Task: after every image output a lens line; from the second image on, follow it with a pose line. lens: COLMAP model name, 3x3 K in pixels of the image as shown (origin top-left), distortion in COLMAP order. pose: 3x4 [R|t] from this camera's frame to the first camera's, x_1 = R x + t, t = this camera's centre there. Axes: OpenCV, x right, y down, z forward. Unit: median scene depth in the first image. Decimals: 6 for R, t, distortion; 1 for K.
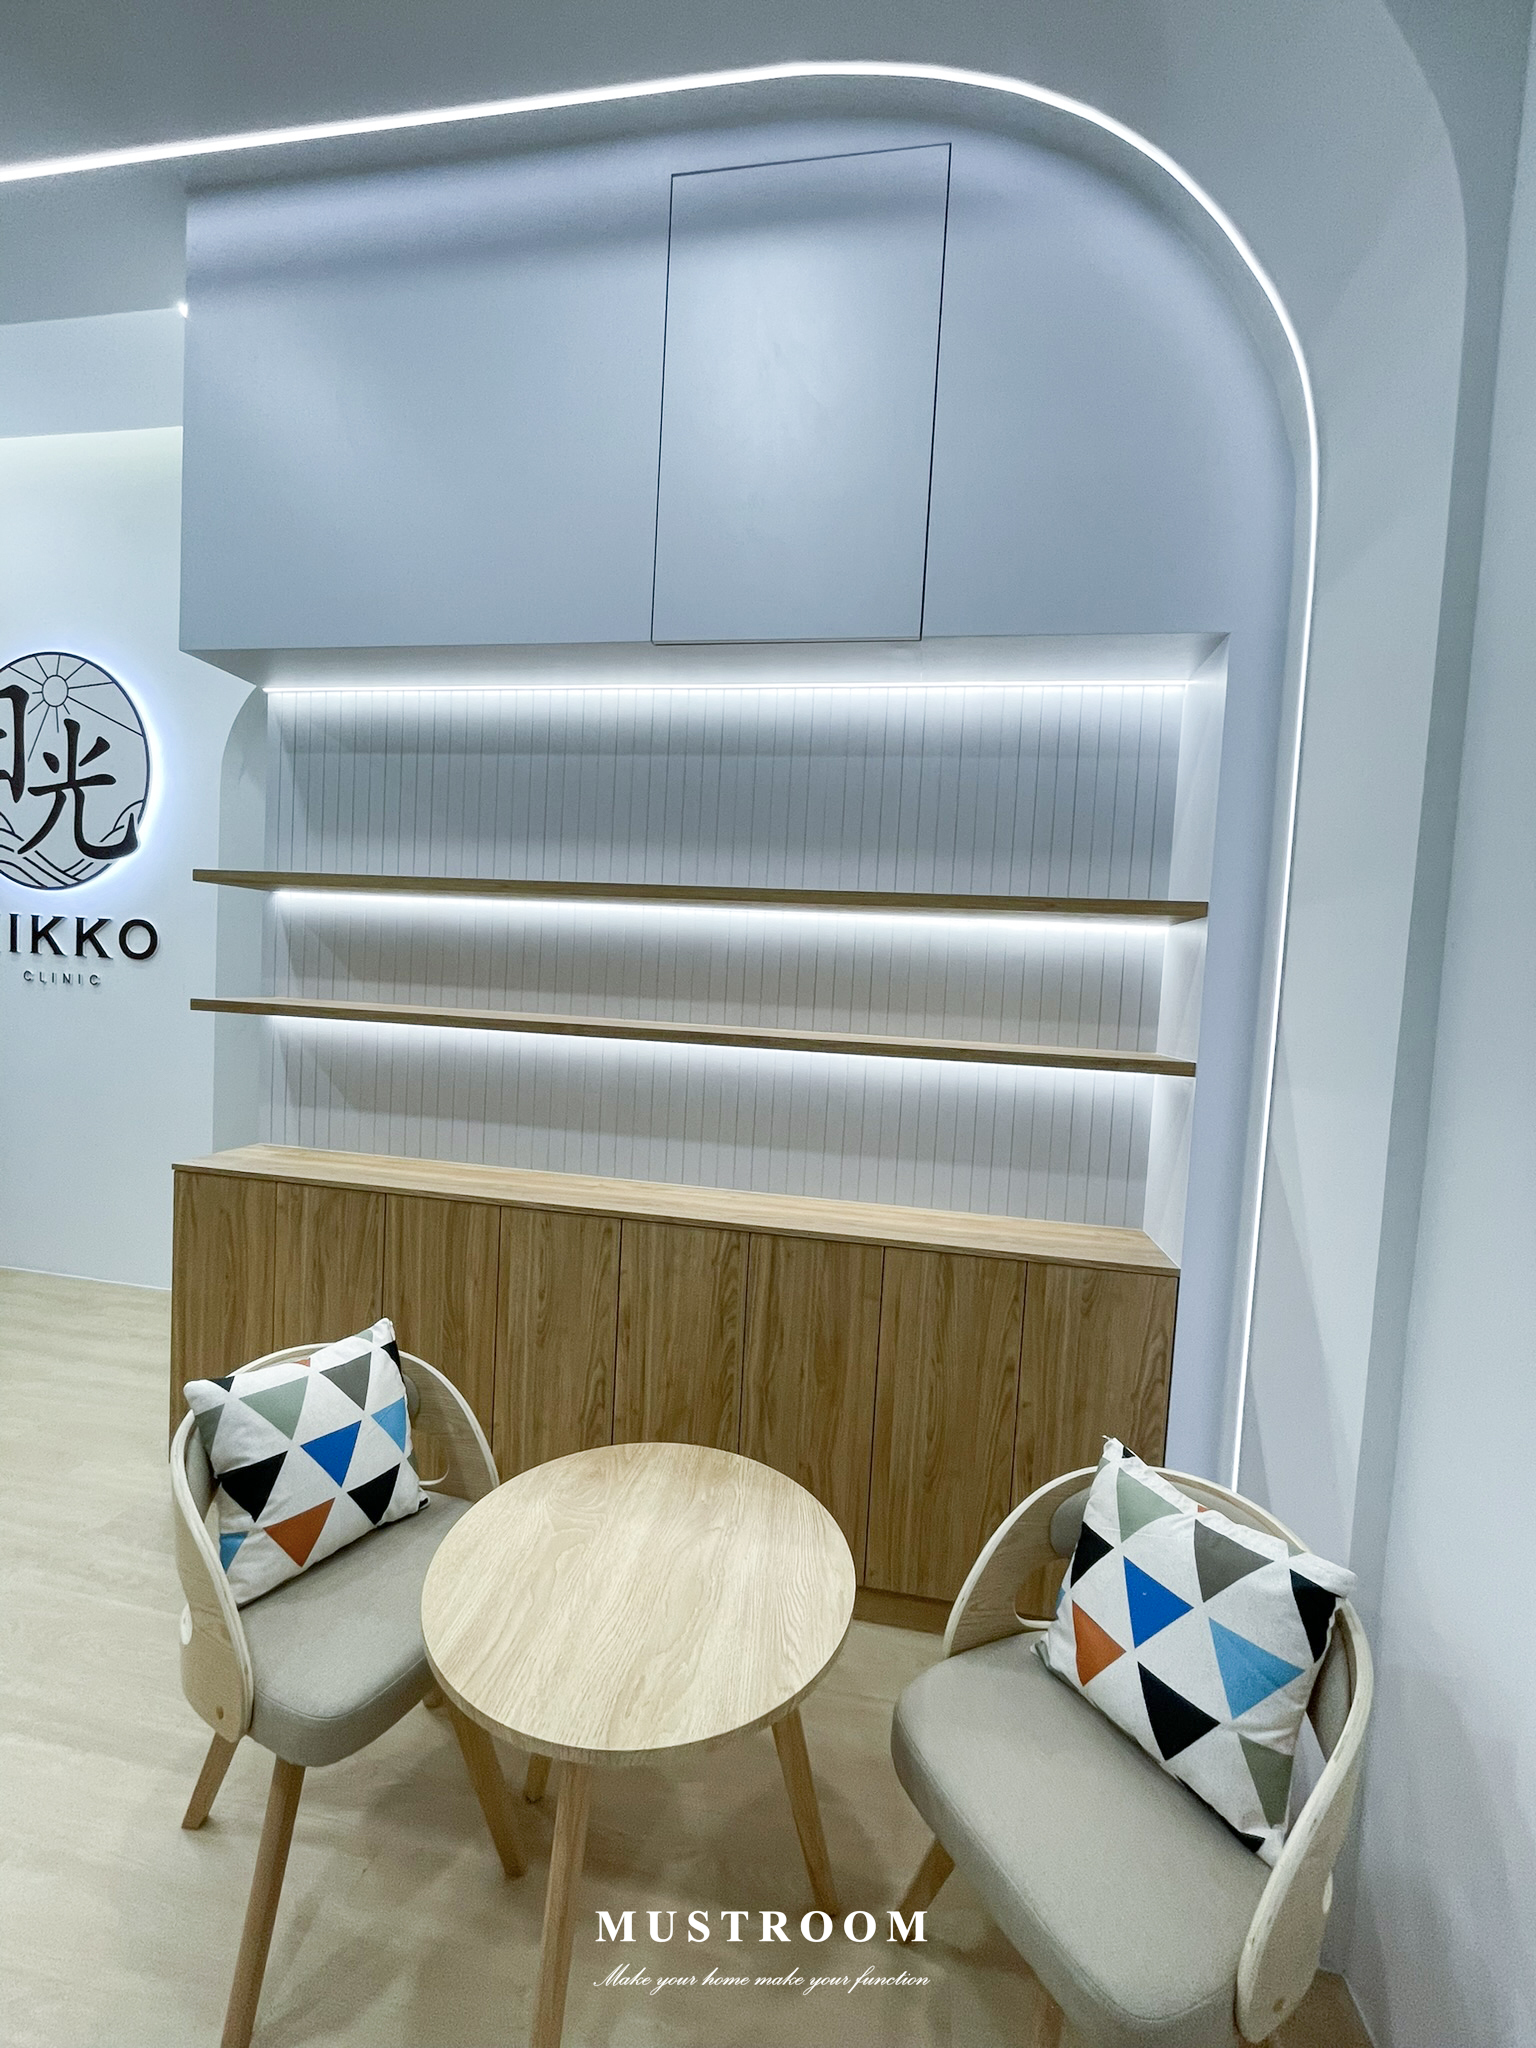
lens RADIAL K [[835.2, 0, 781.7], [0, 835.2, 1025.8], [0, 0, 1]] dist [-0.004599, 0.000552]
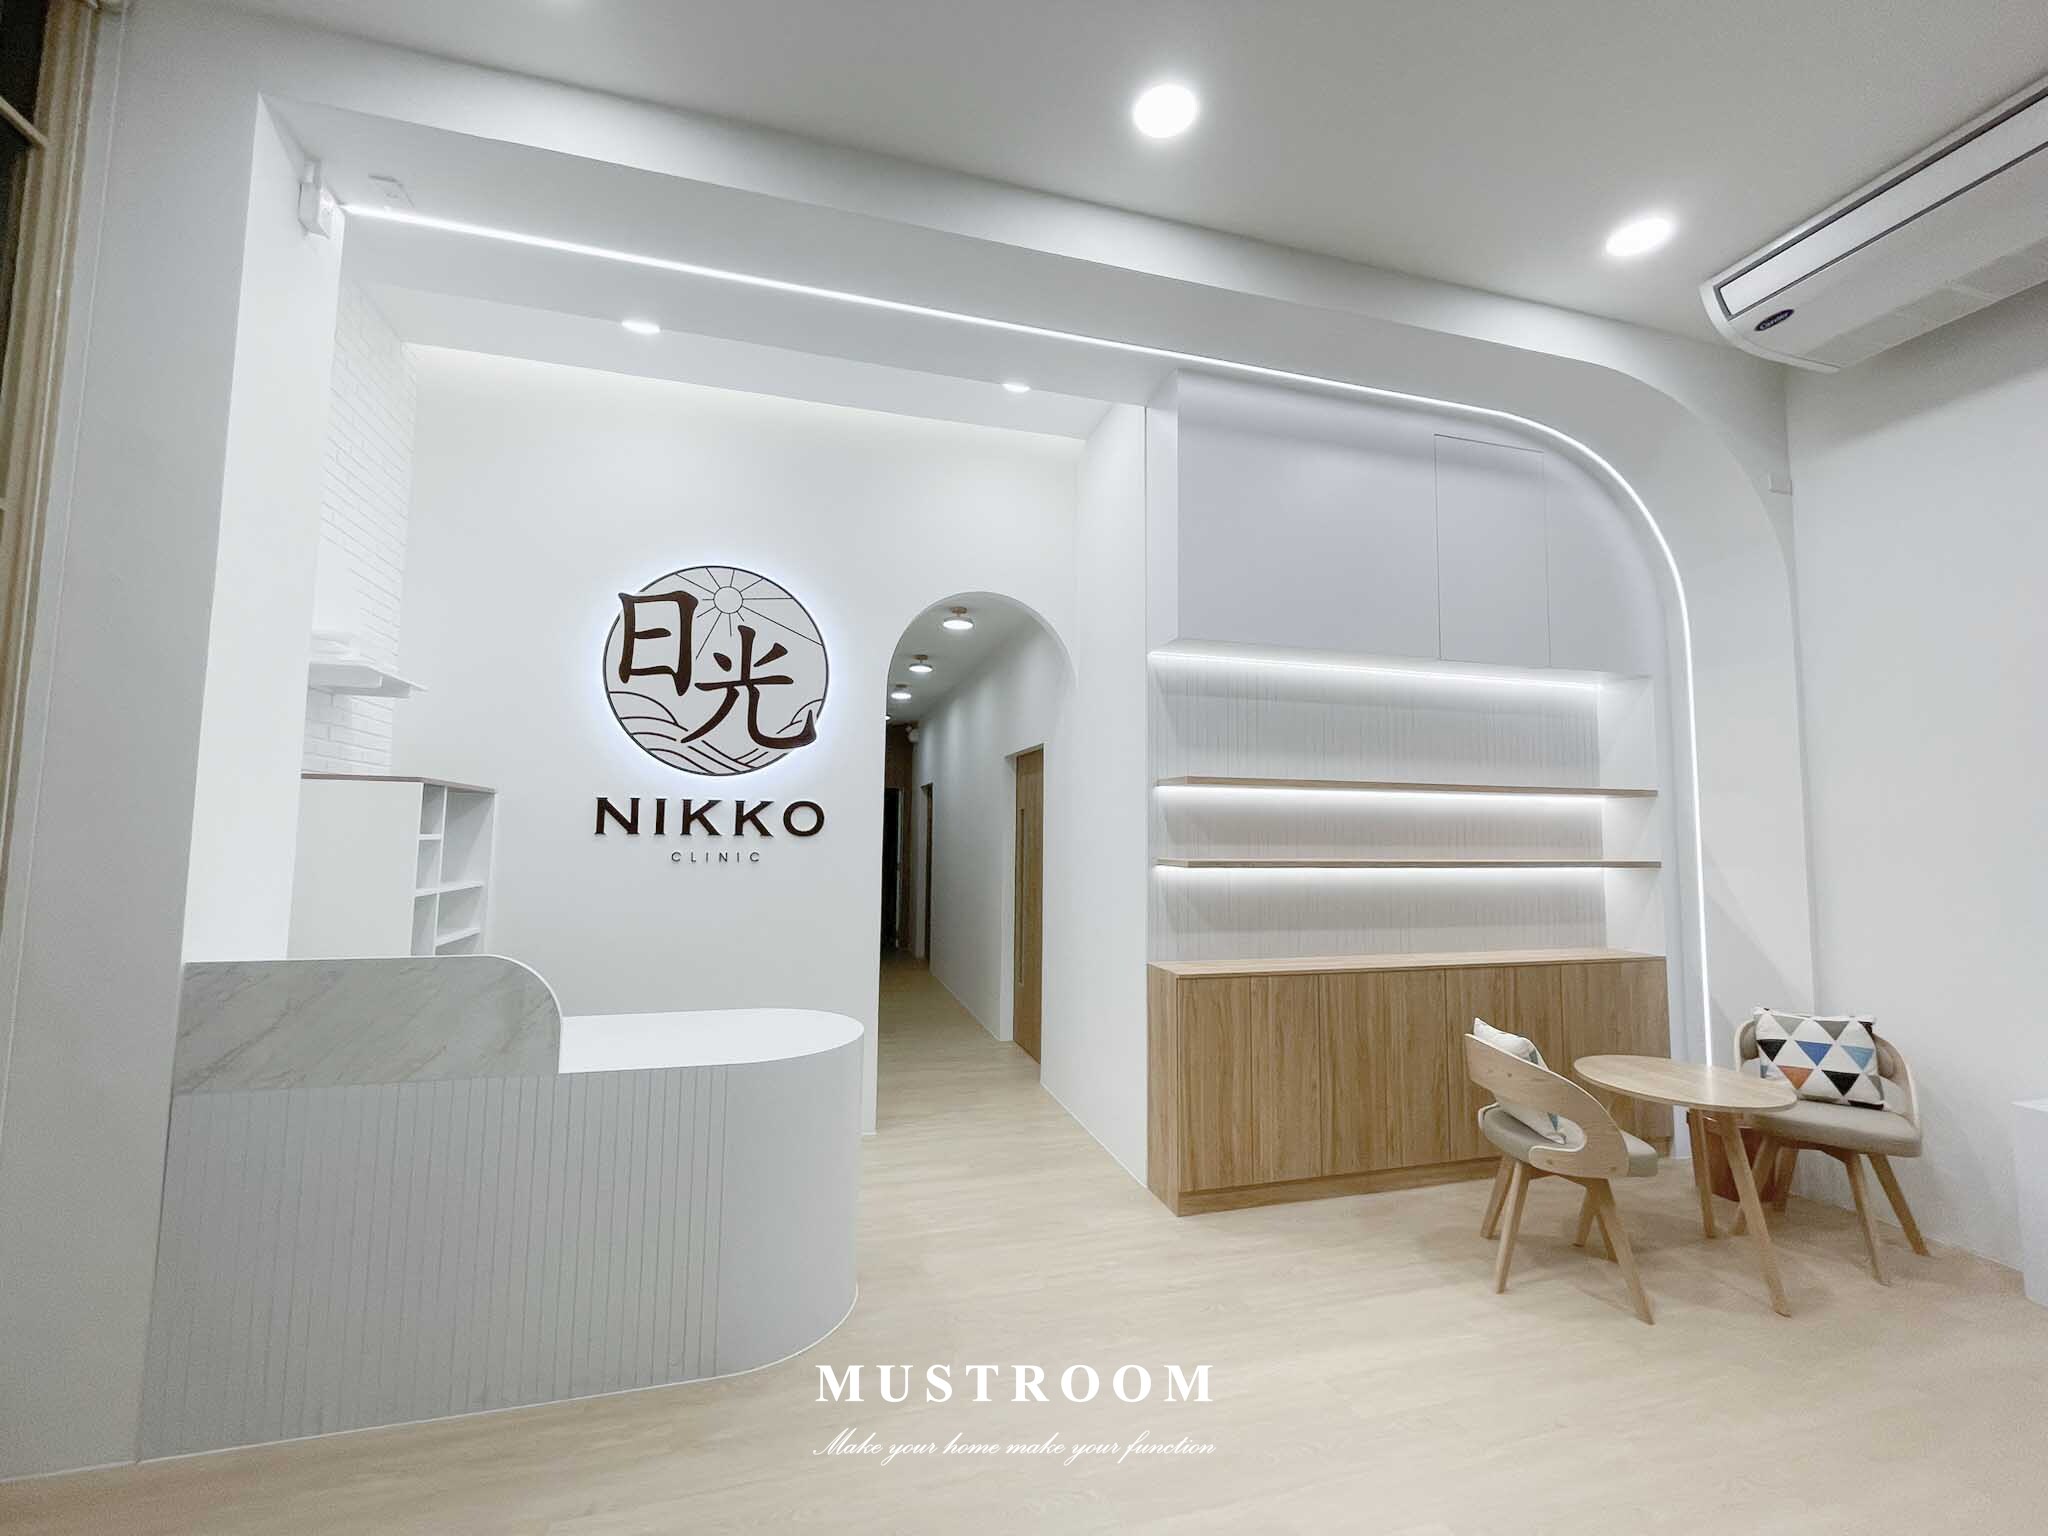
lens RADIAL K [[835.2, 0, 1019.2], [0, 835.2, 769.0], [0, 0, 1]] dist [-0.004599, 0.000552]
pose [[0.901886, -0.010712, 0.431842, -1.008667], [0.059980, 0.993114, -0.100630, -0.039500], [-0.427790, 0.116658, 0.896318, -0.150065]]
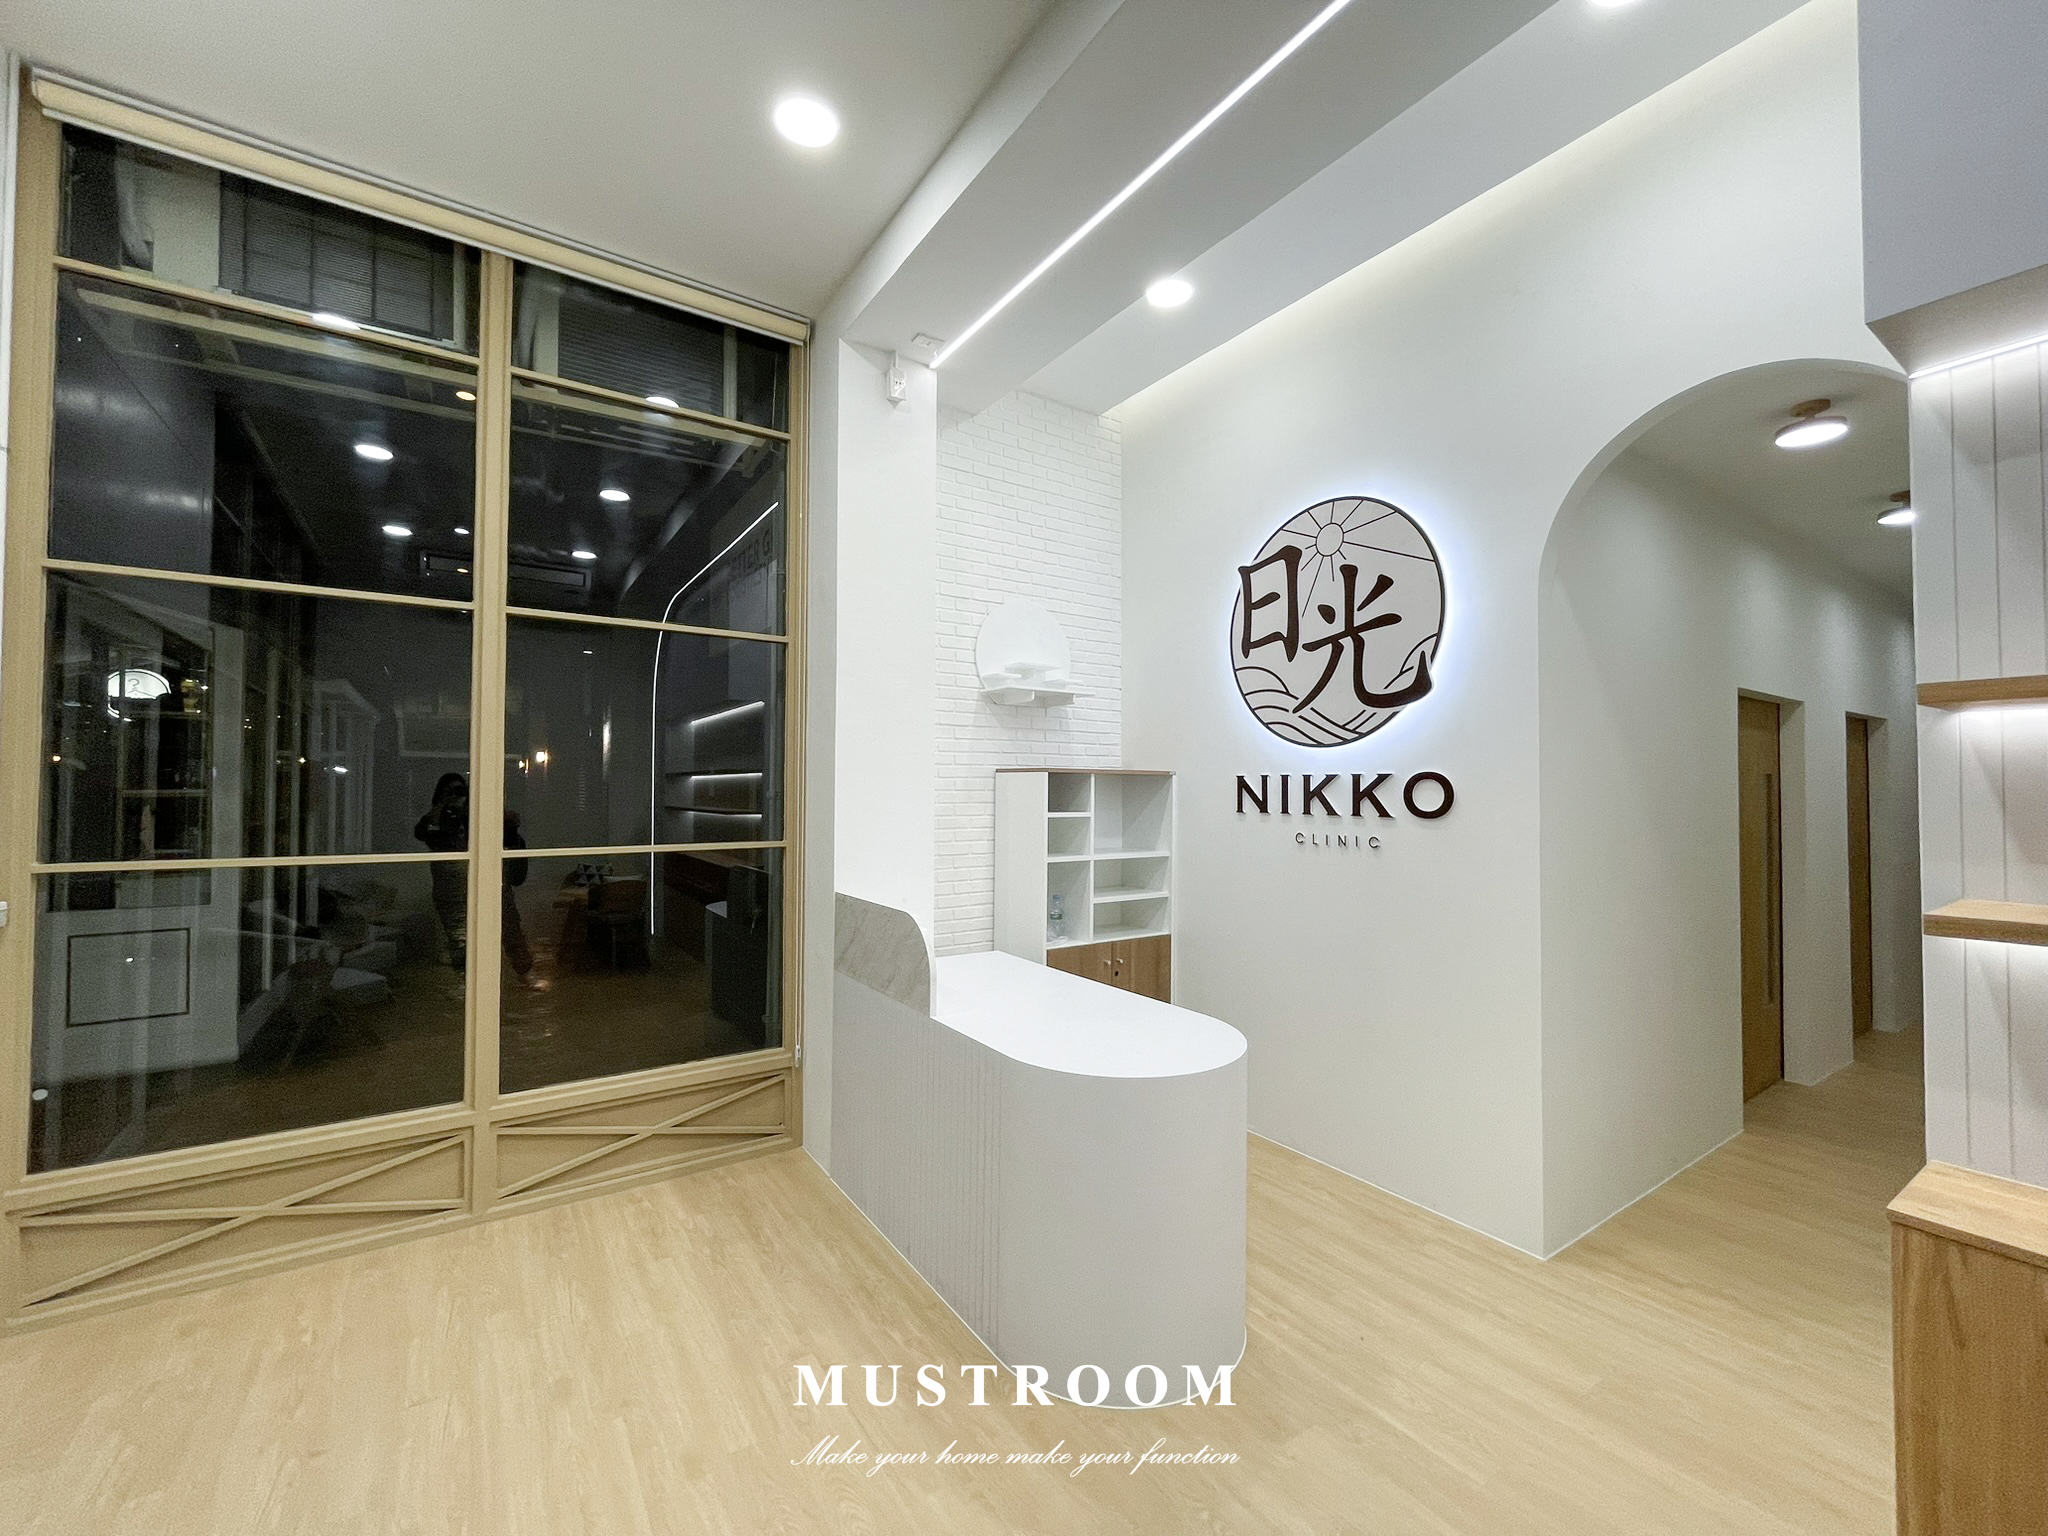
lens RADIAL K [[835.2, 0, 1026.4], [0, 835.2, 769.5], [0, 0, 1]] dist [-0.004599, 0.000552]
pose [[0.691086, -0.068073, -0.719560, -0.443123], [-0.003862, 0.995193, -0.097858, -0.045069], [0.722762, 0.070408, 0.687501, 0.109342]]
